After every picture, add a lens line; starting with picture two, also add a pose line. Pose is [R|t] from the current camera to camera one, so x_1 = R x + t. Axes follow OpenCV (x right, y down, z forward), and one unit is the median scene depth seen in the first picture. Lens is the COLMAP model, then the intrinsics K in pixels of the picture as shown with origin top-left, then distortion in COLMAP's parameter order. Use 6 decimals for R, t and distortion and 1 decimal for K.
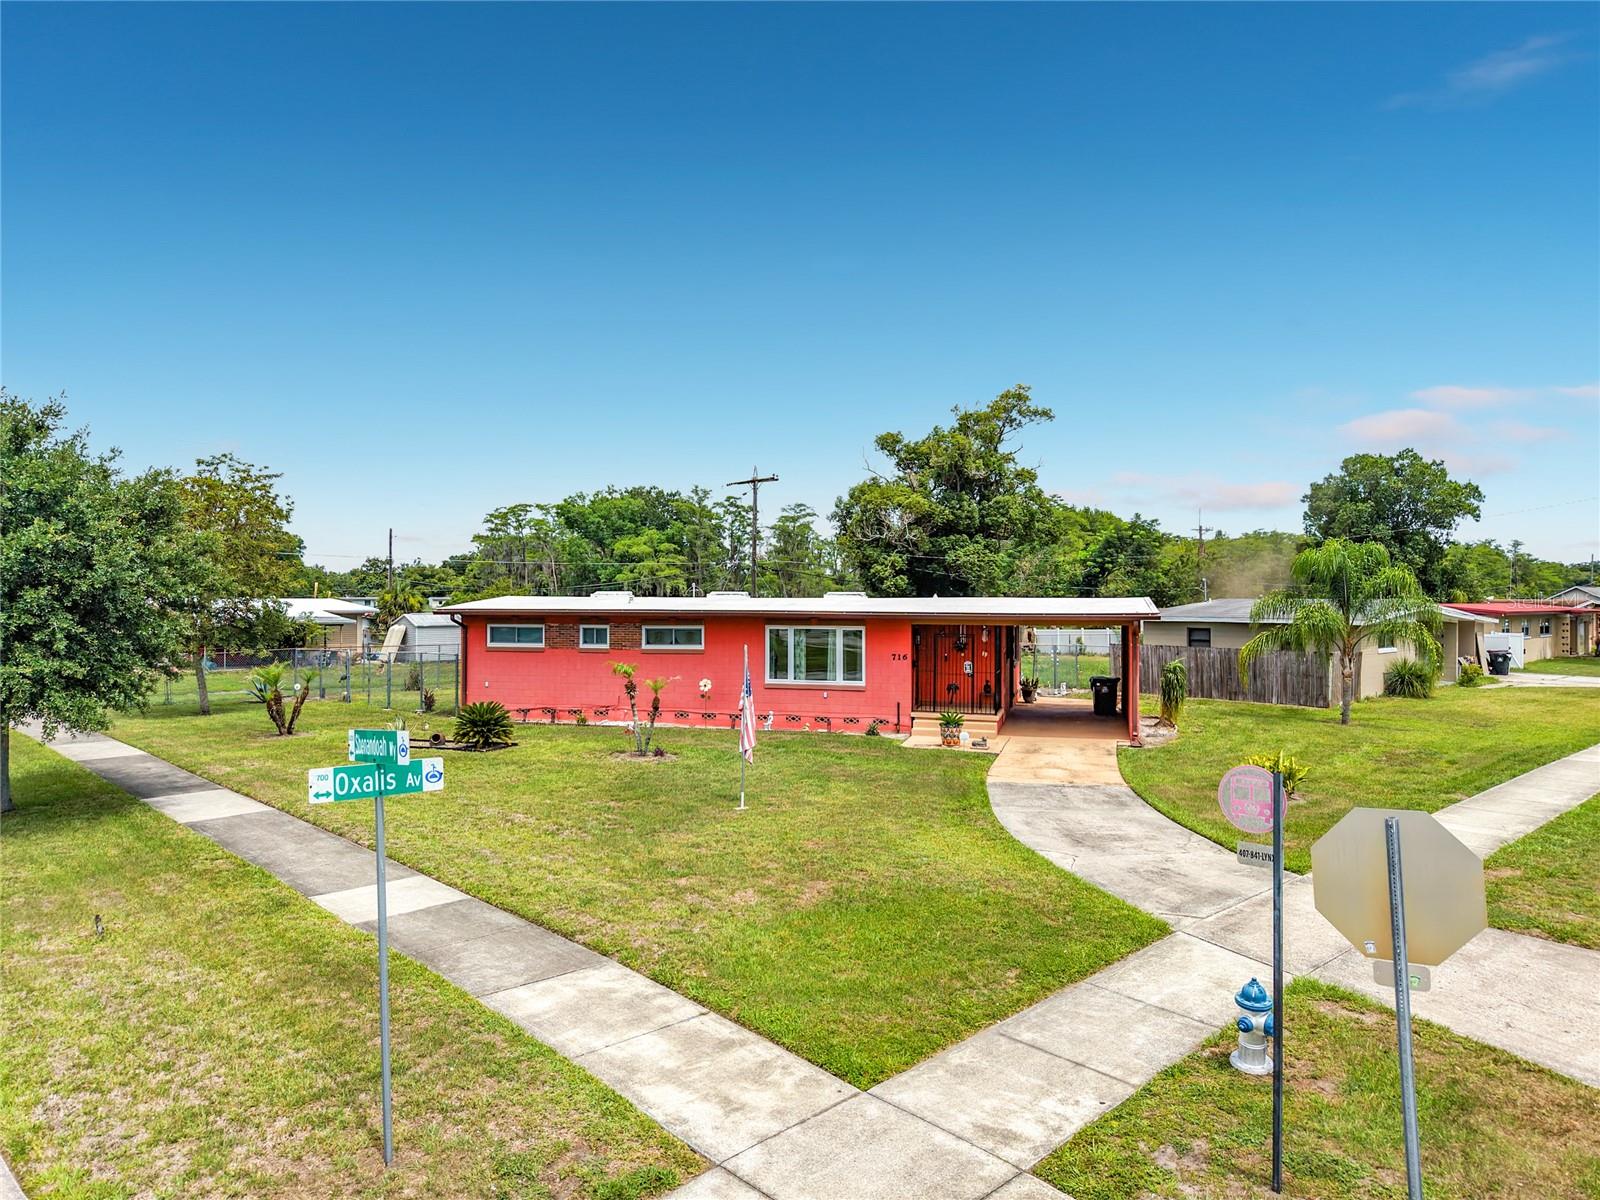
lens RADIAL K [[1103.0, 0, 801.8], [0, 1103.0, 592.9], [0, 0, 1]] dist [0.016390, -0.007049]
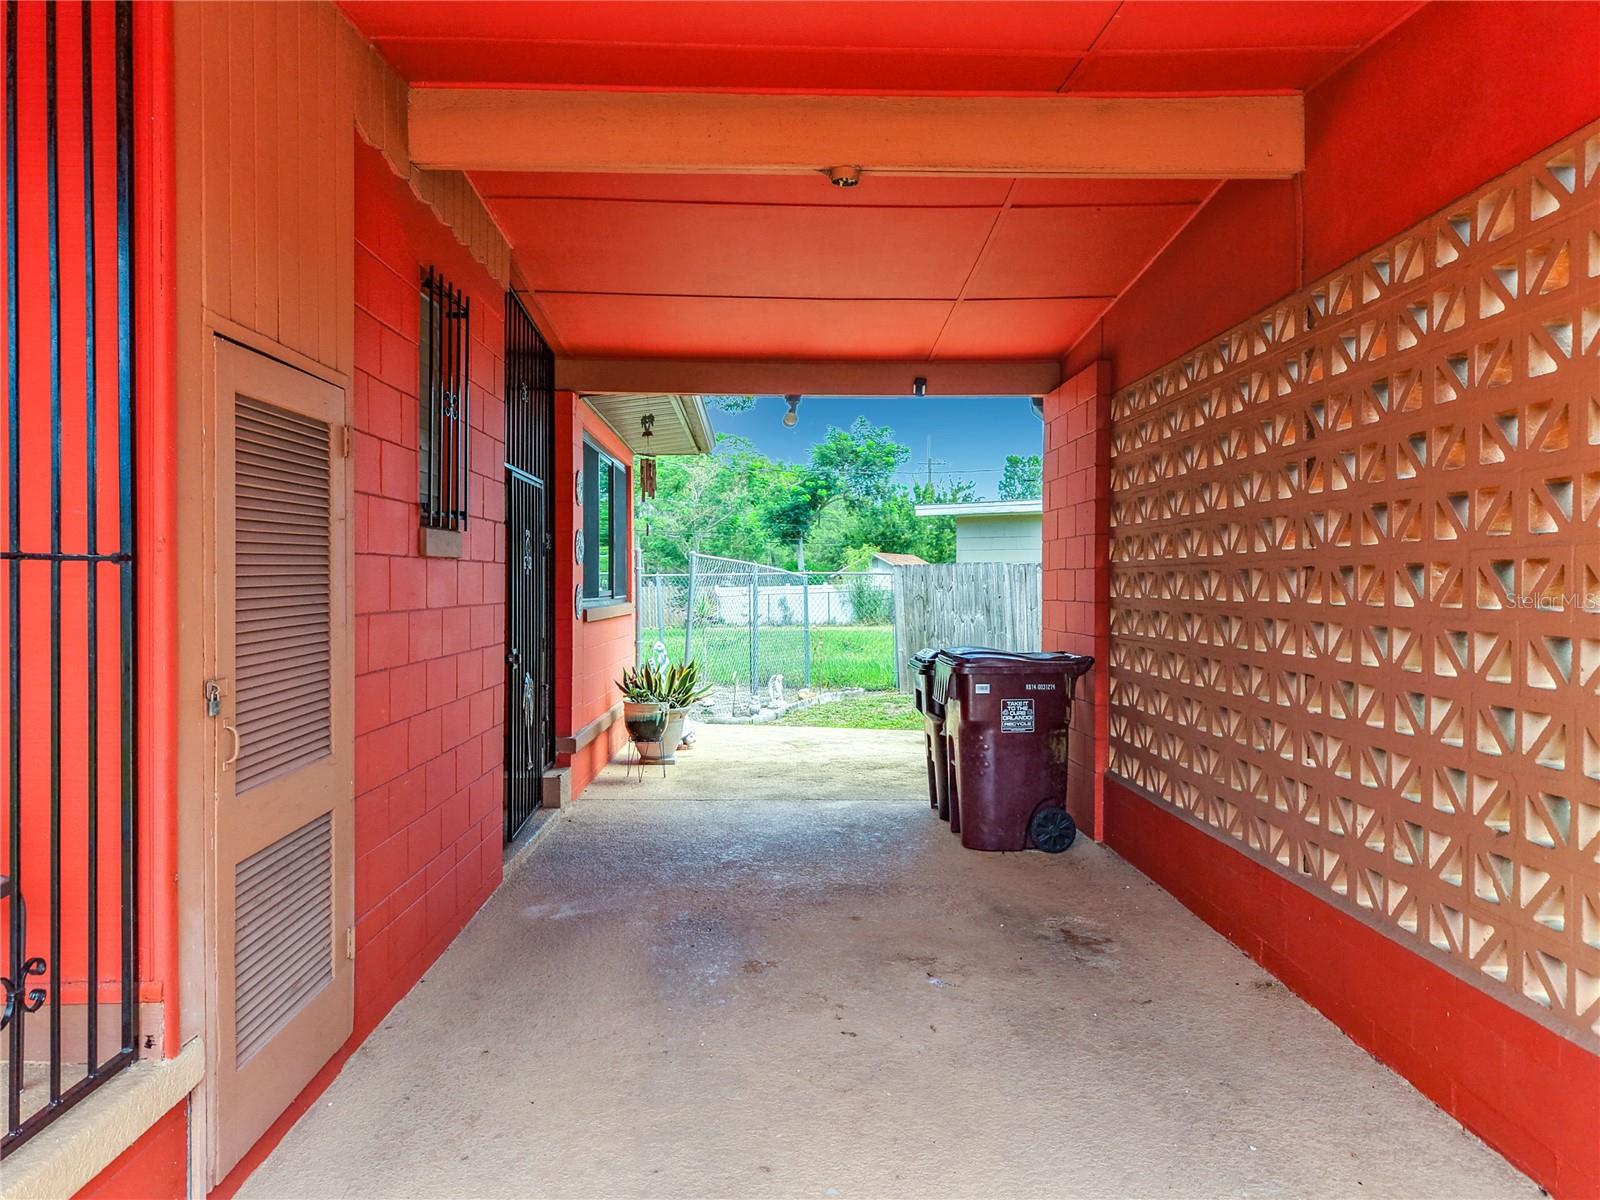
lens RADIAL K [[1122.4, 0, 798.4], [0, 1122.4, 590.1], [0, 0, 1]] dist [0.049610, -0.074628]
pose [[0.955258, -0.004705, 0.295736, 0.201545], [-0.001842, 0.999759, 0.021854, 0.069041], [-0.295768, -0.021421, 0.955020, 0.901988]]
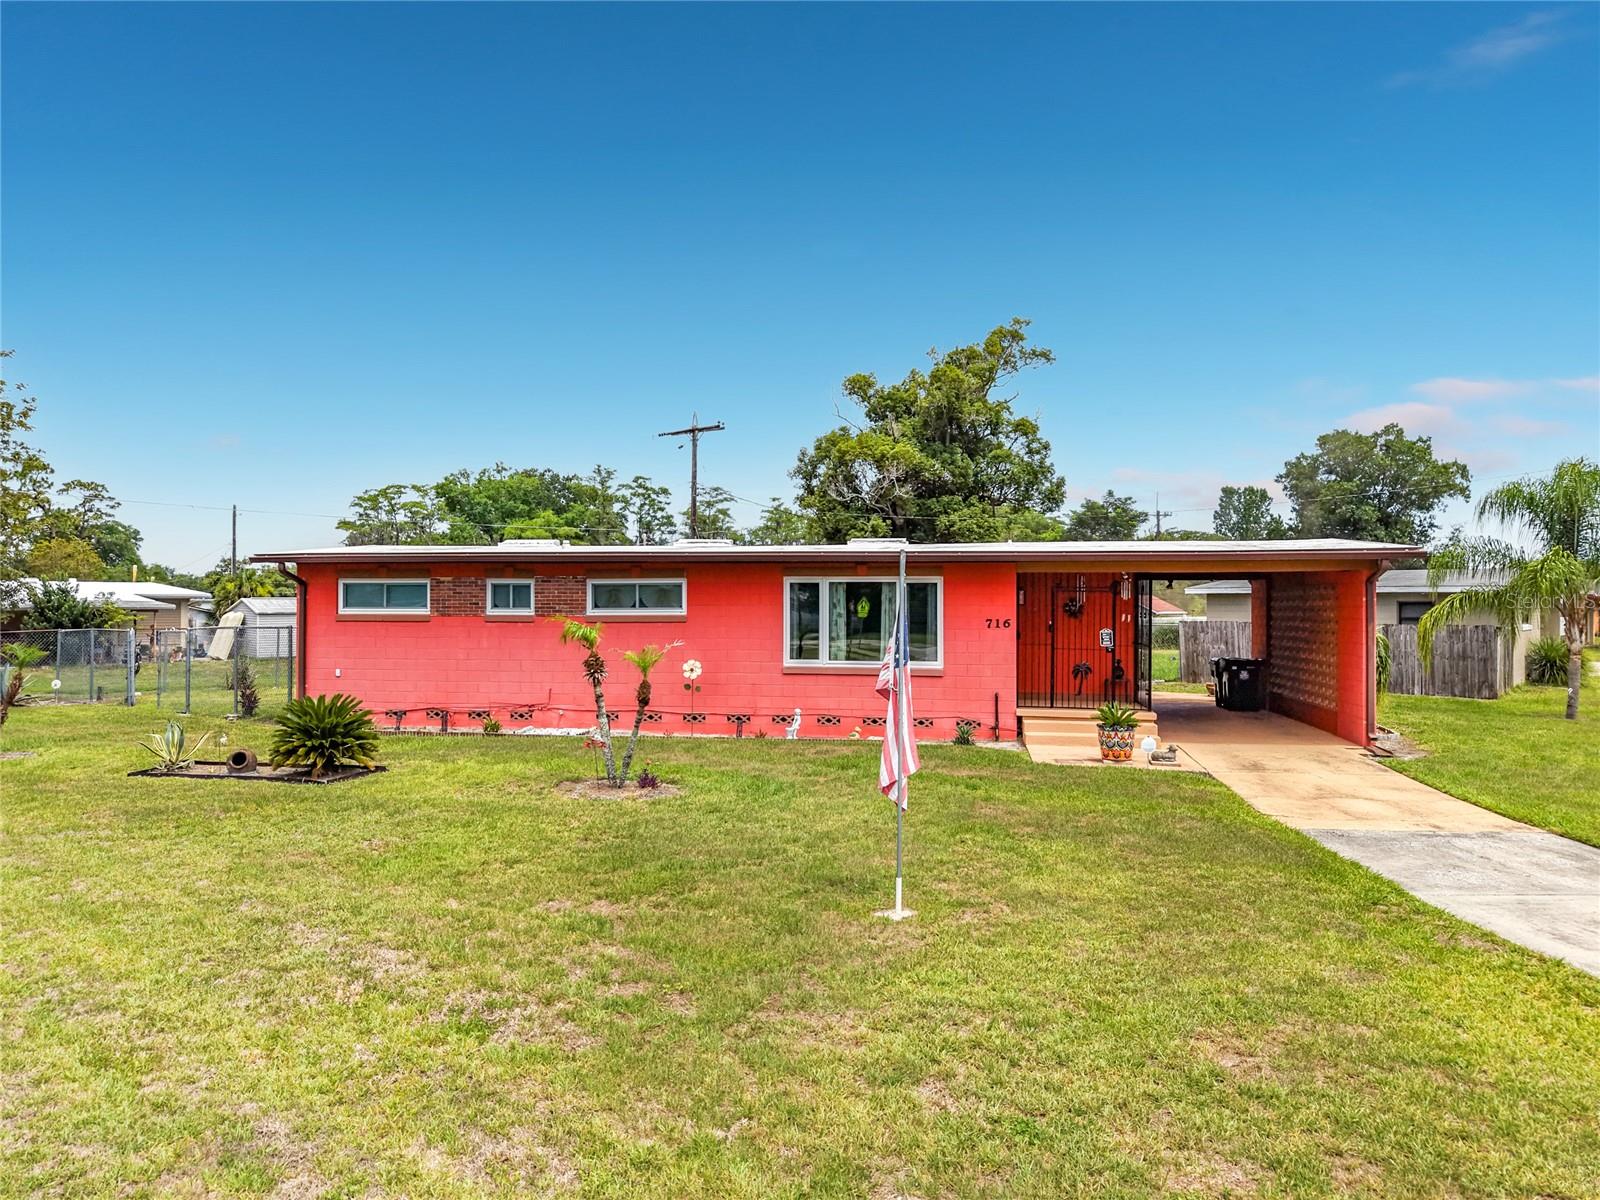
lens RADIAL K [[1089.3, 0, 803.4], [0, 1089.3, 596.8], [0, 0, 1]] dist [-0.001477, -0.004316]
pose [[0.993911, 0.001116, 0.110183, -0.091266], [-0.000441, 0.999981, -0.006149, 0.044682], [-0.110188, 0.006063, 0.993892, 0.362114]]
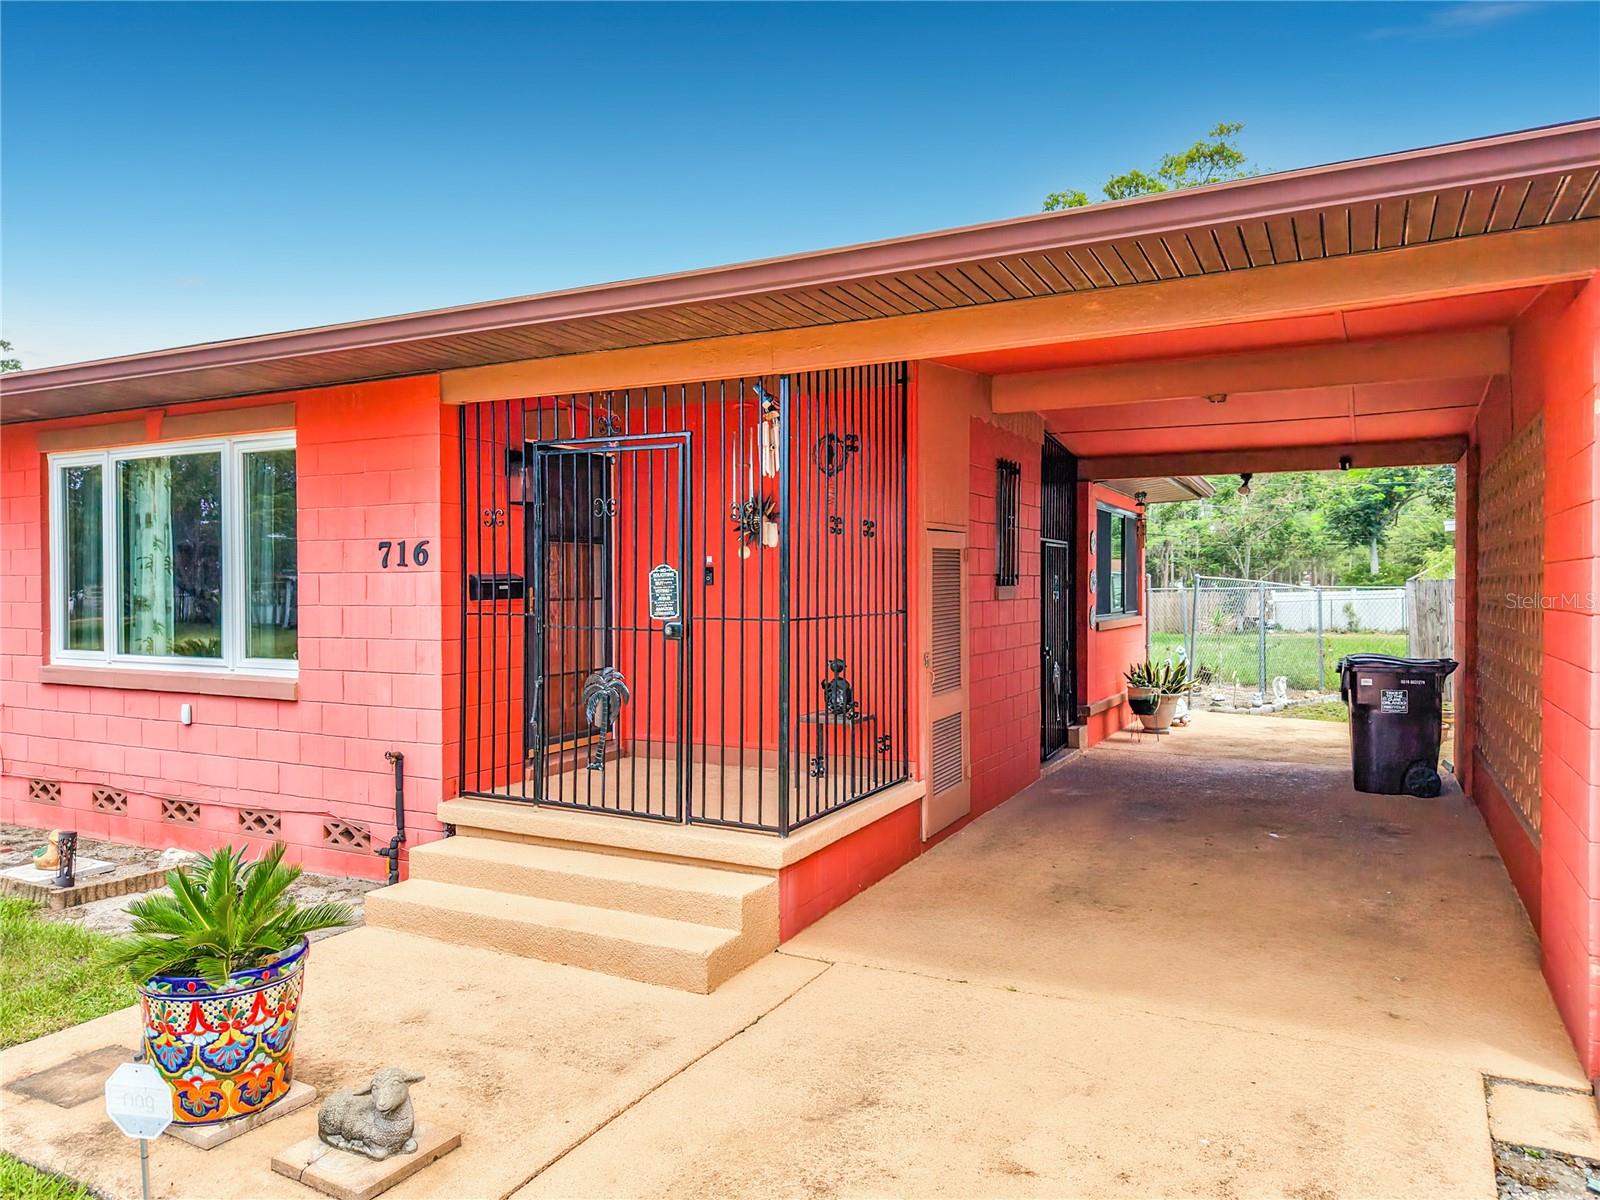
lens RADIAL K [[1066.6, 0, 800.6], [0, 1066.6, 598.4], [0, 0, 1]] dist [0.017836, -0.006036]
pose [[0.981253, -0.005533, -0.192647, 0.201585], [0.010169, 0.999682, 0.023084, 0.060366], [0.192457, -0.024610, 0.980997, 0.766495]]
